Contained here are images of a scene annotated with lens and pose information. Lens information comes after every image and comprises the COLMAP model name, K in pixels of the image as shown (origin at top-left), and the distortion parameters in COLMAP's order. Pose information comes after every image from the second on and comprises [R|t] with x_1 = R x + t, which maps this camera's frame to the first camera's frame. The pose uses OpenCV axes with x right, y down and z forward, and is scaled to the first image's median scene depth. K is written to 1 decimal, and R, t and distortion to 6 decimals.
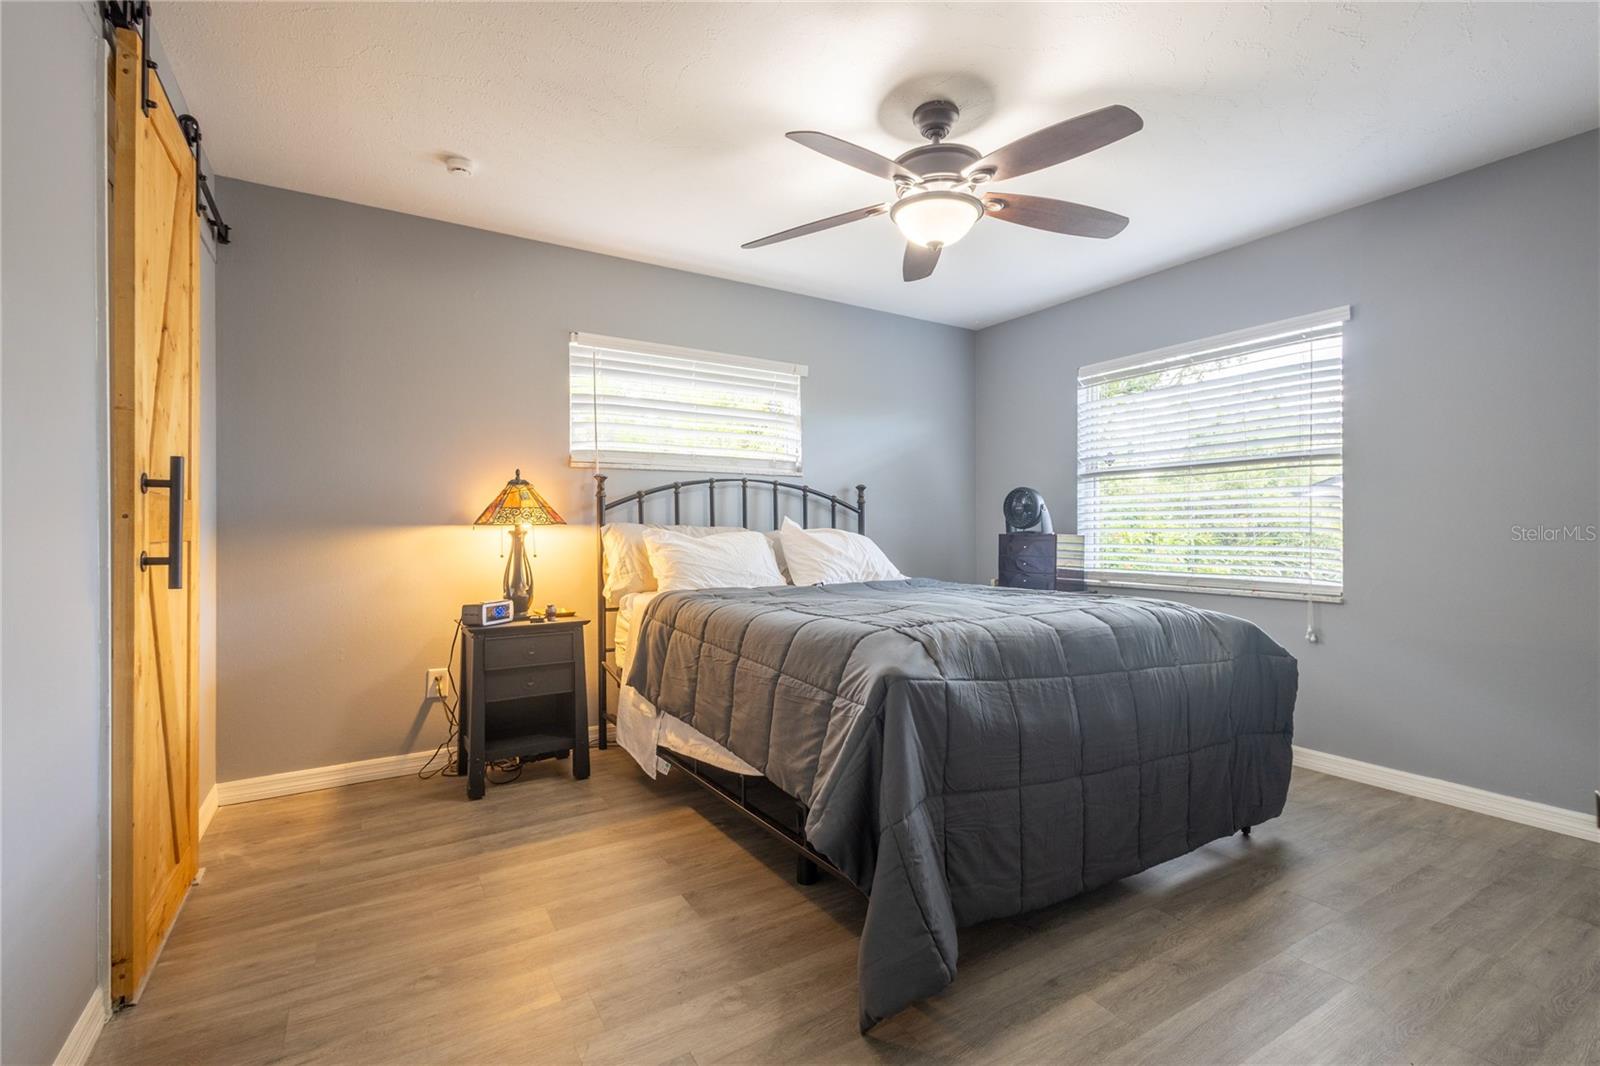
lens RADIAL K [[728.6, 0, 782.4], [0, 728.6, 532.8], [0, 0, 1]] dist [0.014038, -0.005396]
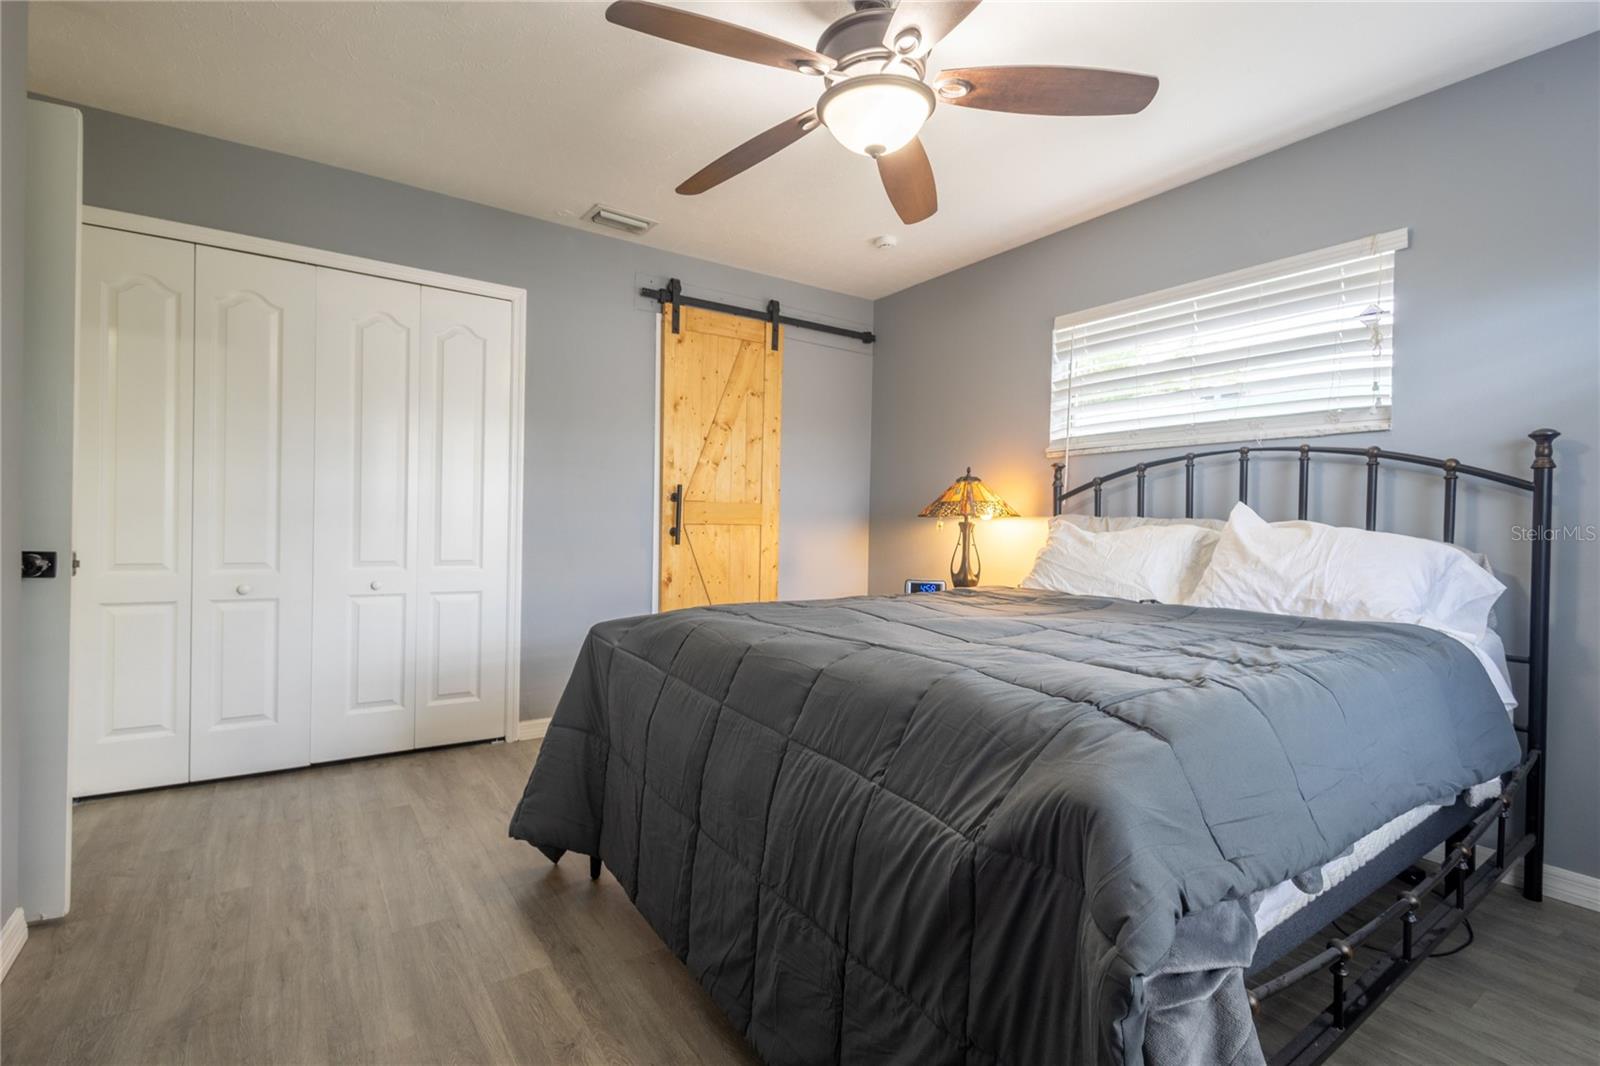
lens RADIAL K [[728.6, 0, 782.4], [0, 728.6, 532.8], [0, 0, 1]] dist [0.014038, -0.005396]
pose [[0.041663, 0.014574, -0.999025, 0.675528], [-0.018441, 0.999735, 0.013815, 0.003597], [0.998962, 0.017847, 0.041921, 0.596291]]
